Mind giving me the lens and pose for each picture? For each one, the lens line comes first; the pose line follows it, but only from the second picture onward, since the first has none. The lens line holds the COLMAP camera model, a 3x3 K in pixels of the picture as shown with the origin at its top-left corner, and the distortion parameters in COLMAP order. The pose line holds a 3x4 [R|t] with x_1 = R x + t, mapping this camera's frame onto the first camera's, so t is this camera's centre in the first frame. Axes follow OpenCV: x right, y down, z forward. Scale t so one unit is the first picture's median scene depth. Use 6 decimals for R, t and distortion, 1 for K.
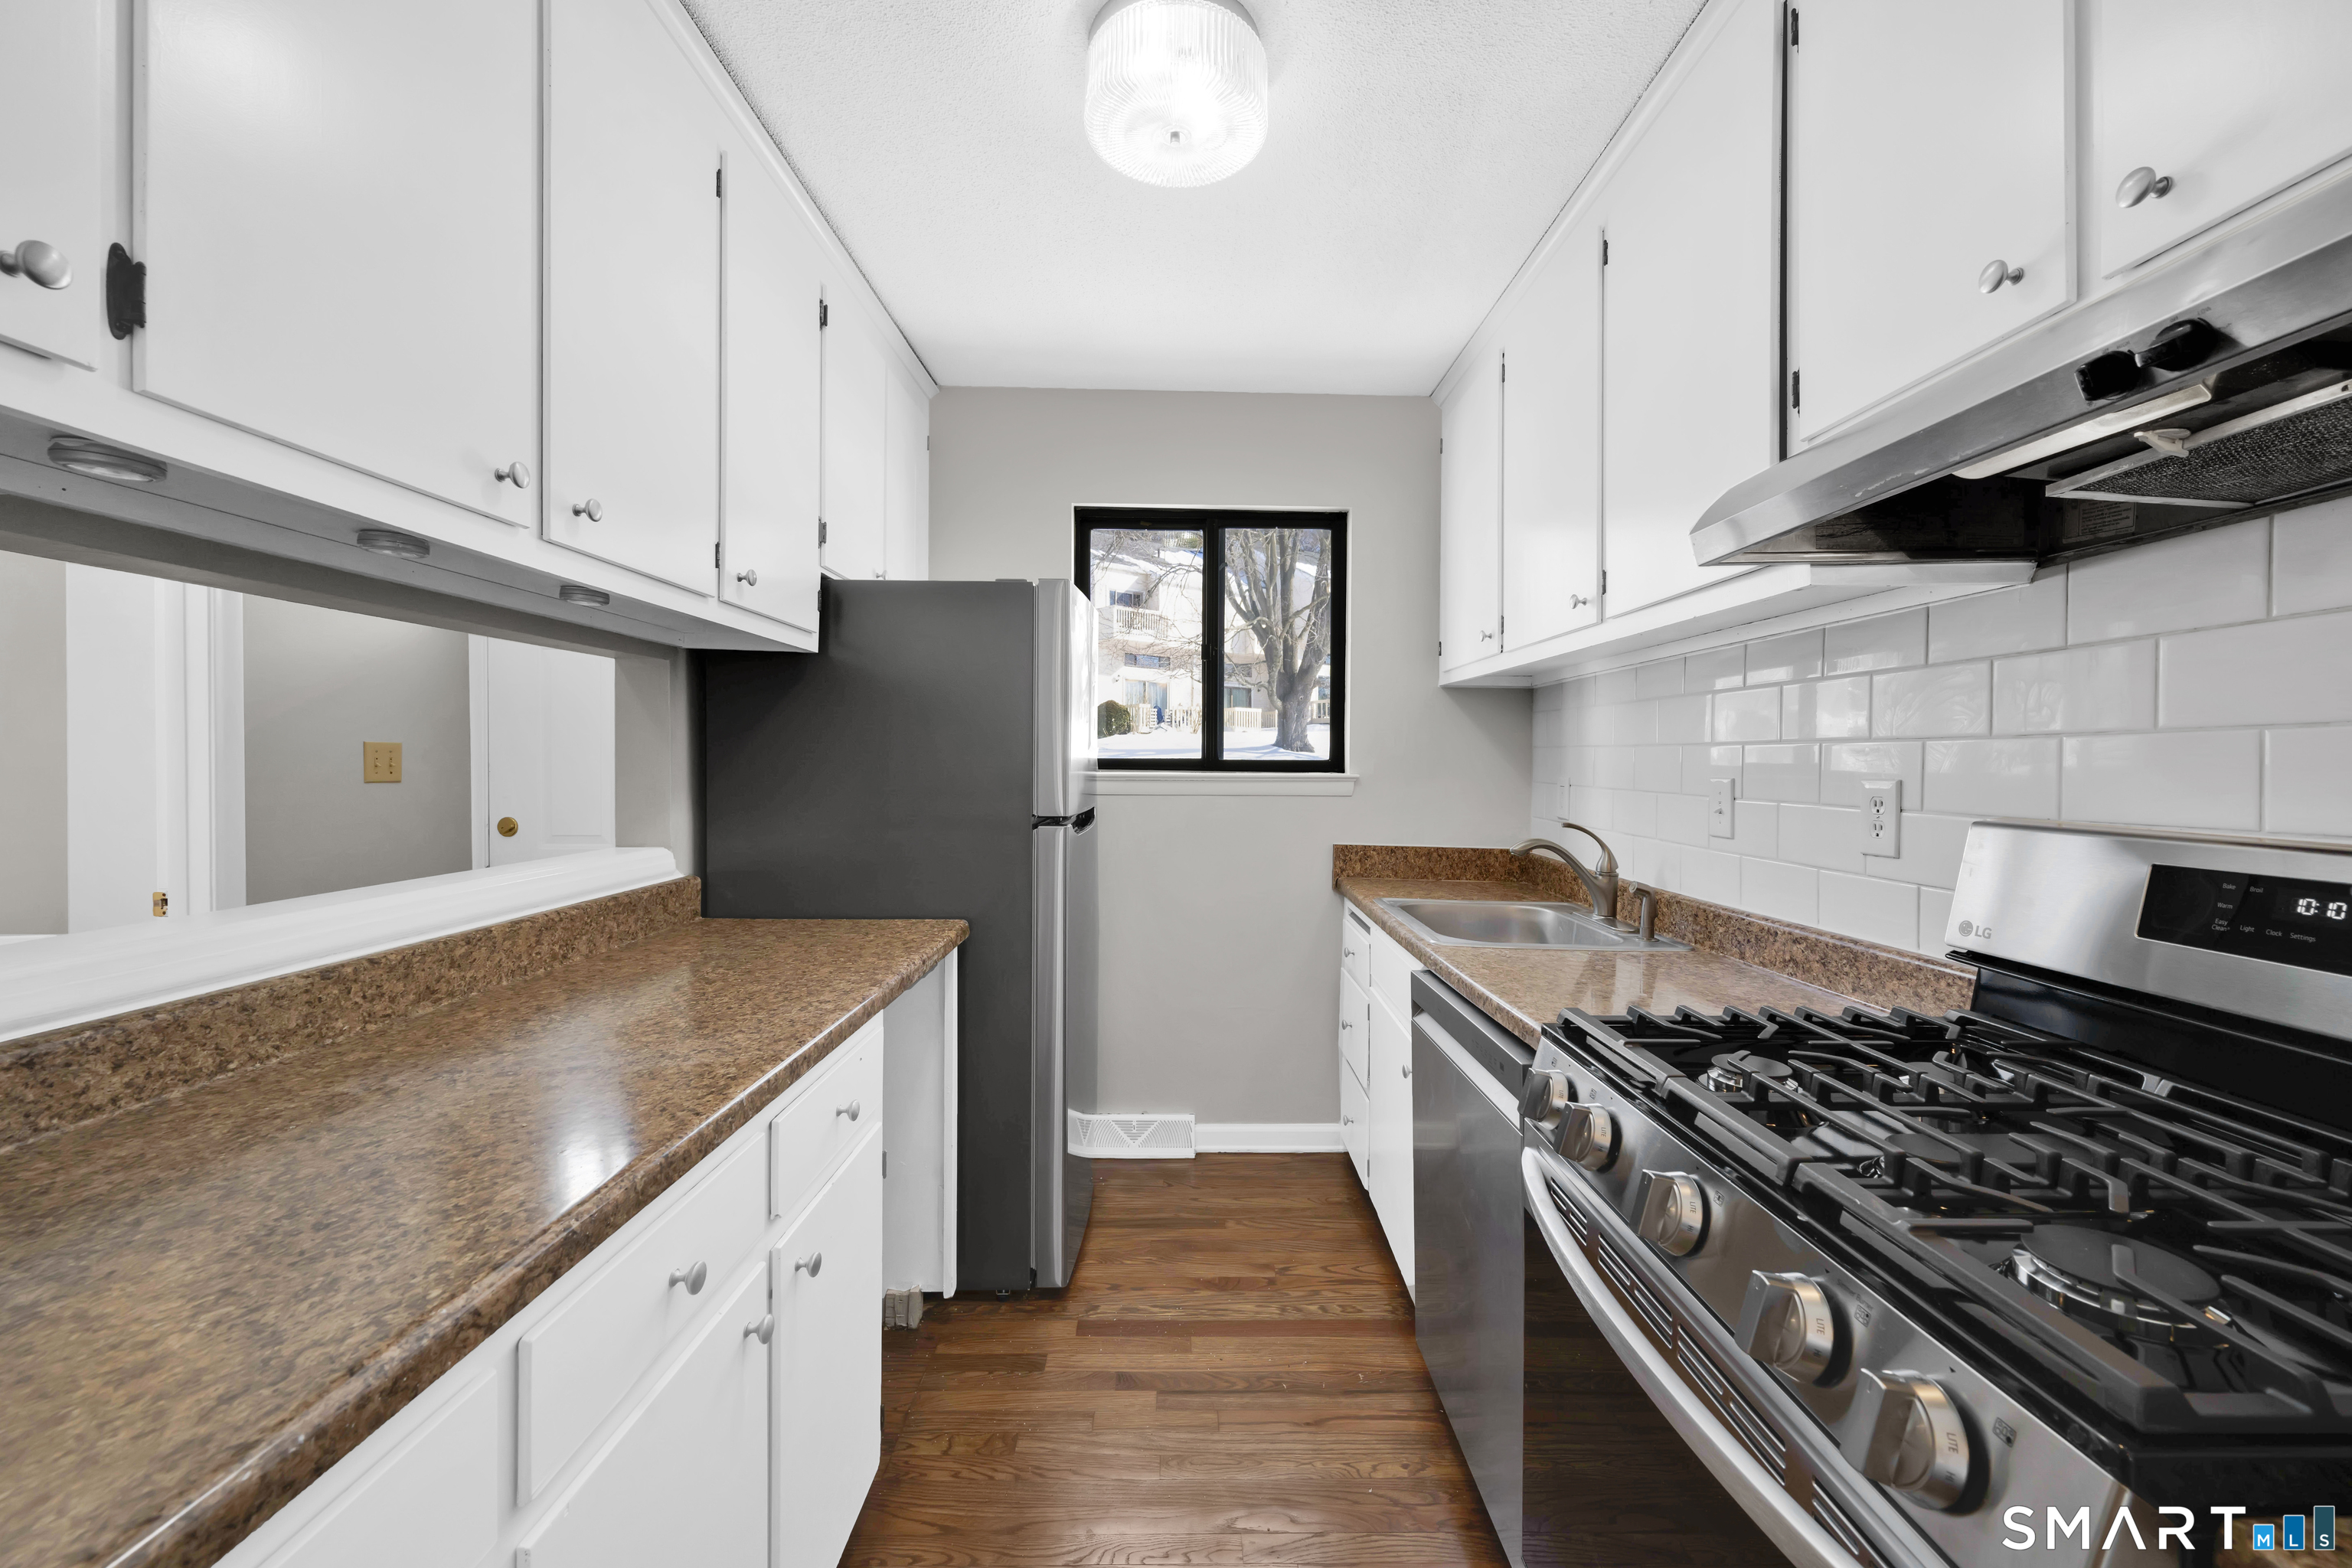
lens RADIAL K [[920.3, 0, 1174.8], [0, 920.3, 776.1], [0, 0, 1]] dist [-0.001541, 0.000135]
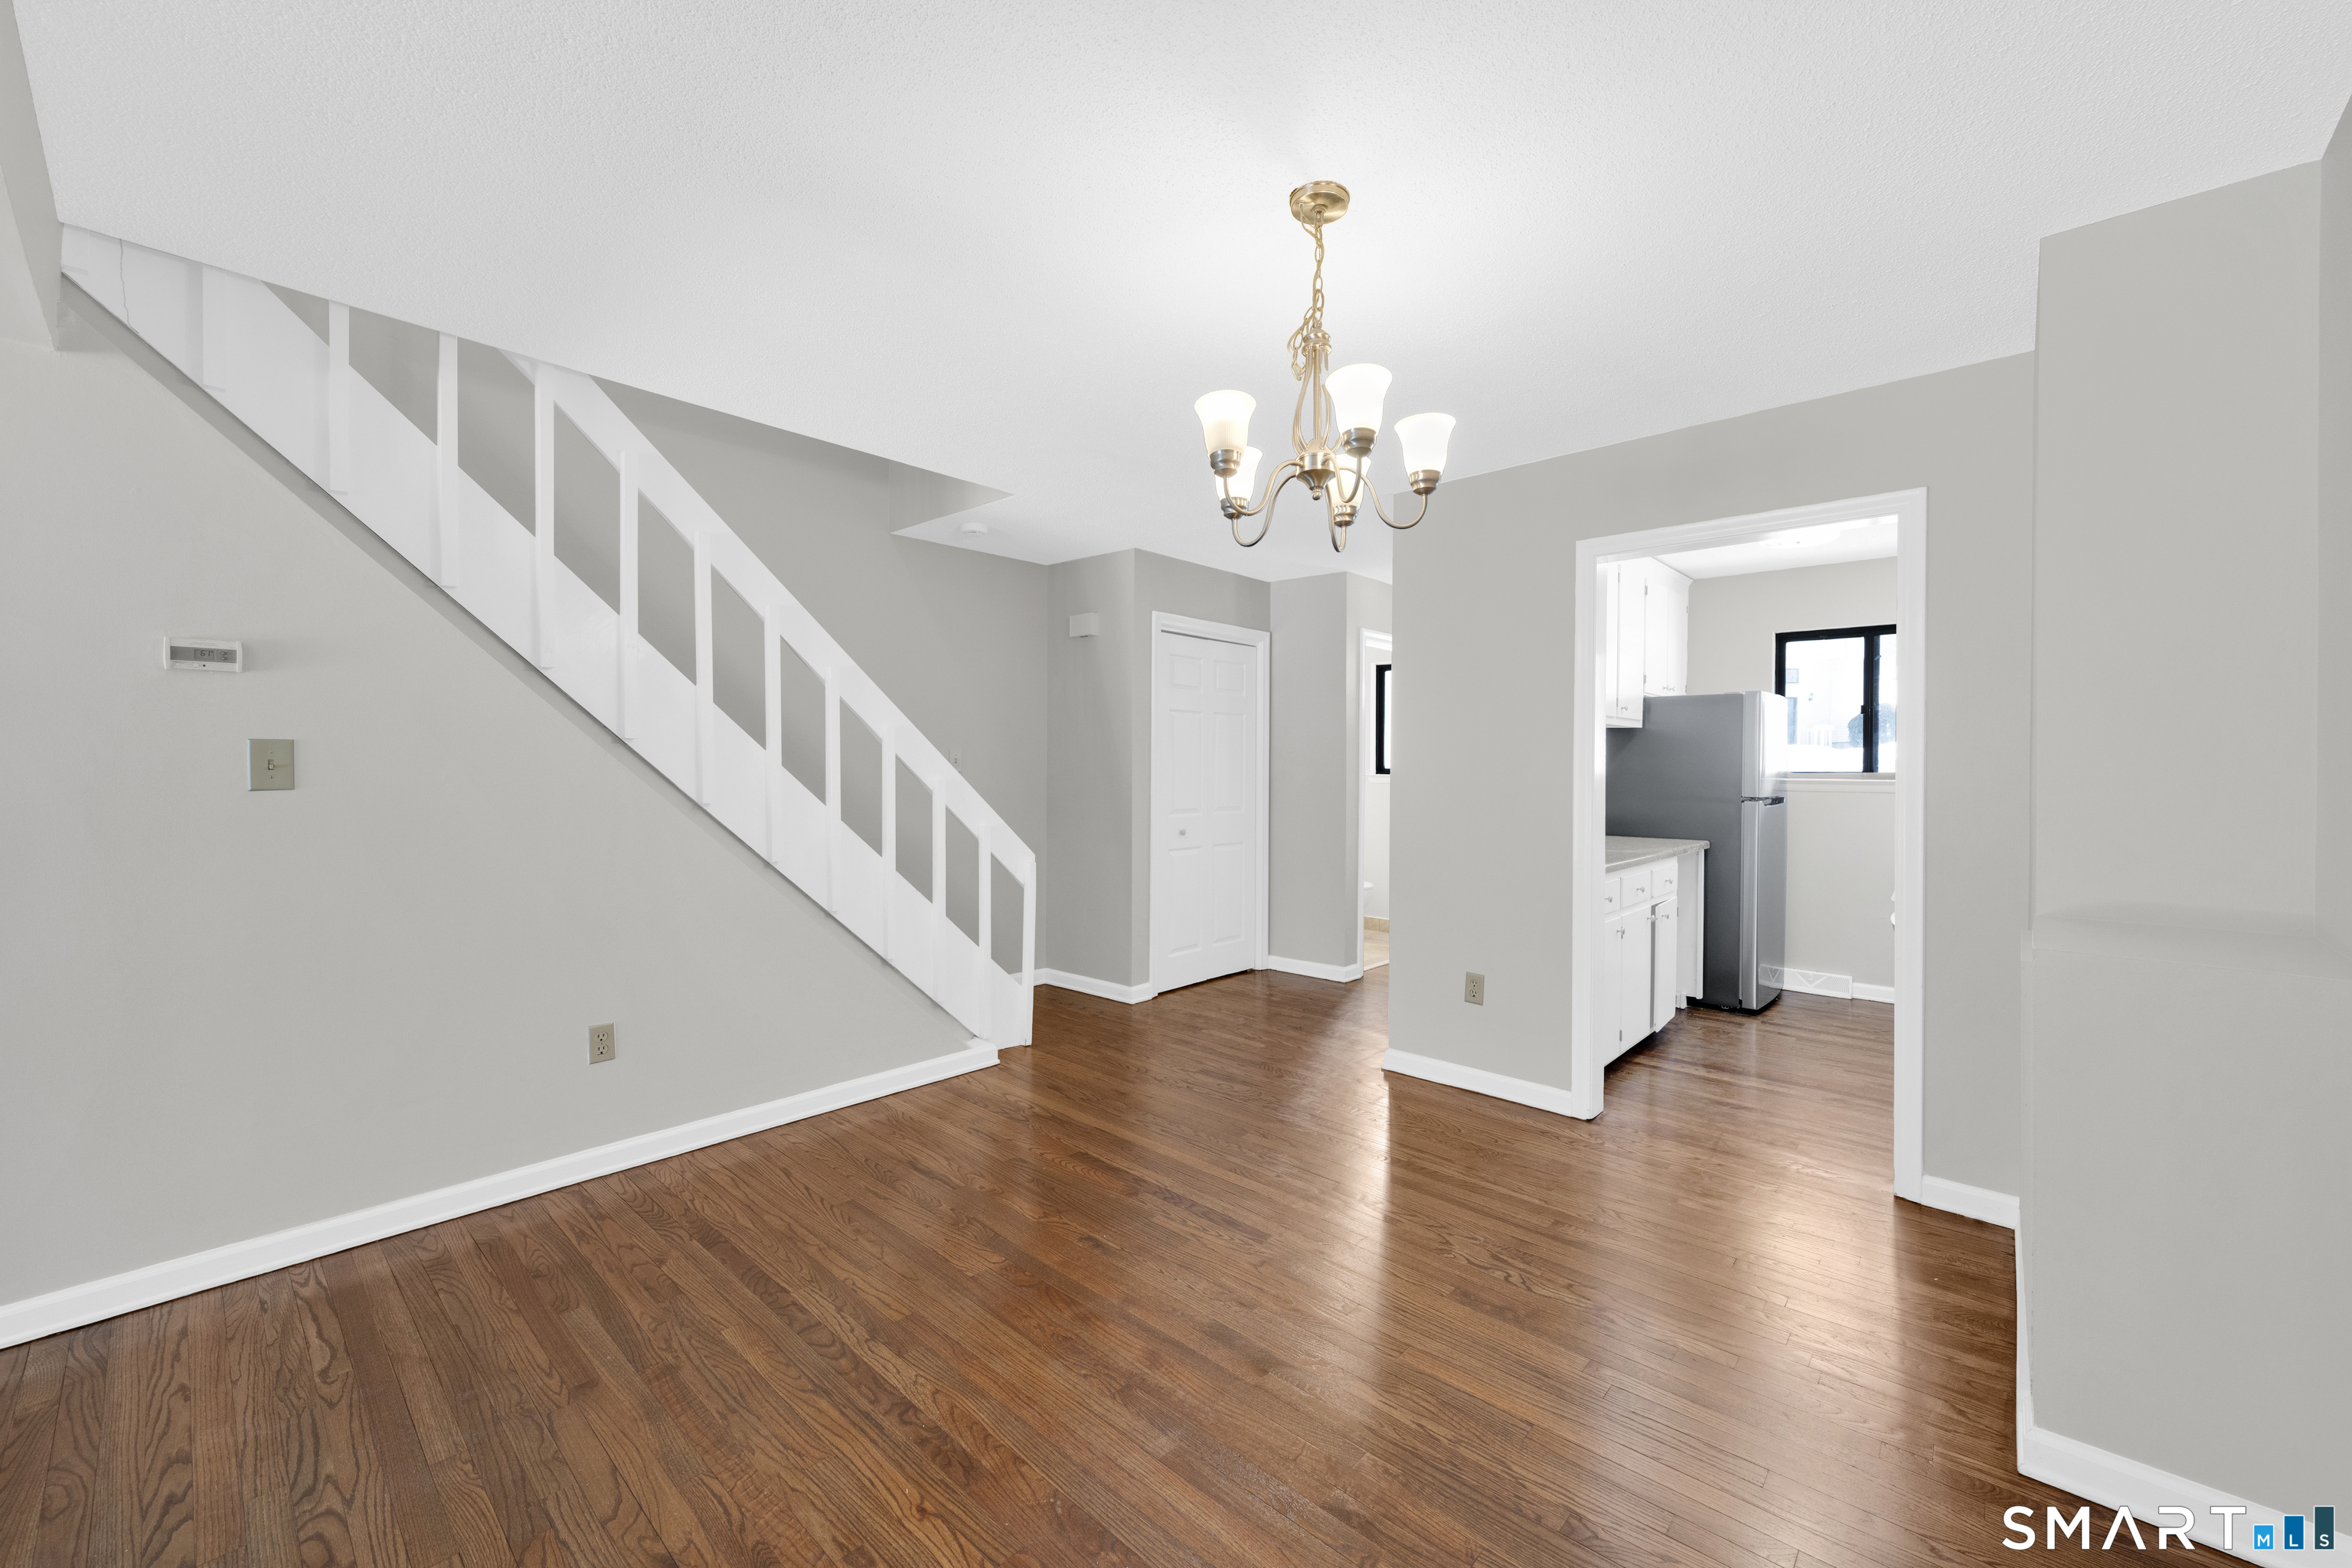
lens RADIAL K [[934.0, 0, 1177.8], [0, 934.0, 768.0], [0, 0, 1]] dist [-0.001240, -0.000225]
pose [[0.744906, 0.001007, -0.667169, 0.375915], [-0.015999, 0.999738, -0.016353, 0.036663], [0.666977, 0.022855, 0.744727, -1.790289]]
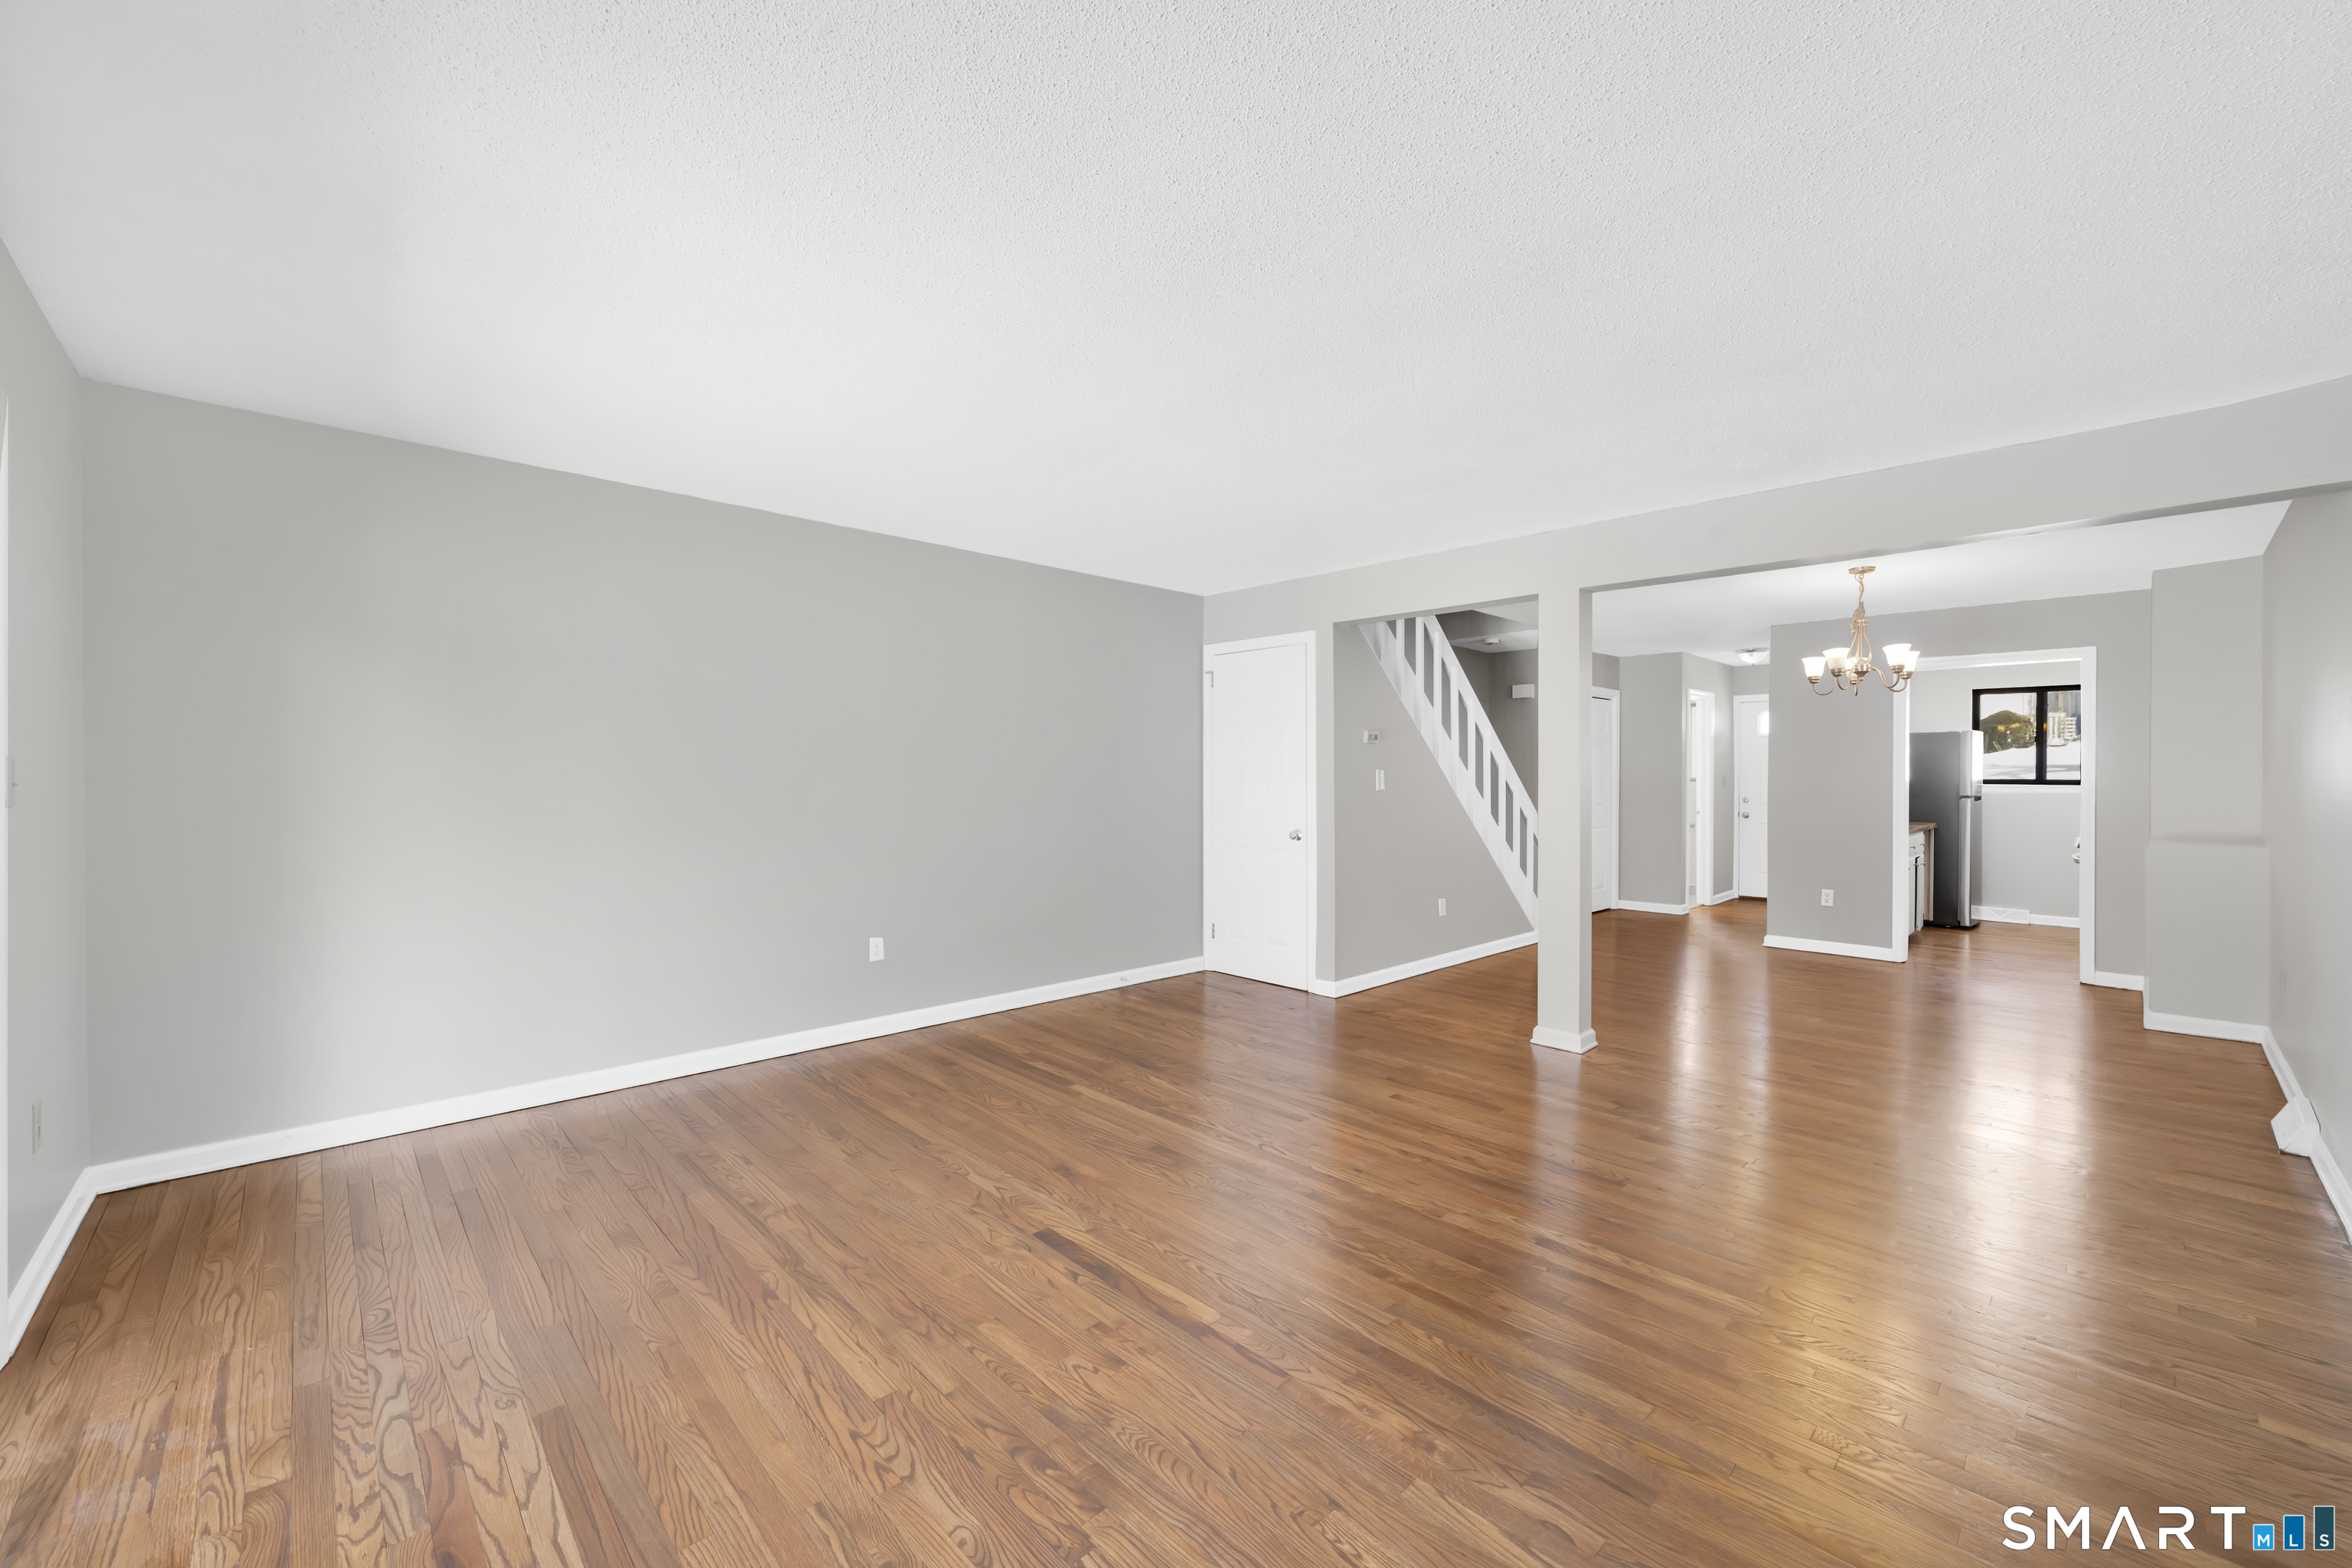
lens RADIAL K [[925.2, 0, 1173.6], [0, 925.2, 774.3], [0, 0, 1]] dist [0.000675, -0.000275]
pose [[0.692773, -0.002973, -0.721150, 0.368820], [-0.013506, 0.999763, -0.017096, 0.072105], [0.721029, 0.021583, 0.692568, -4.182759]]
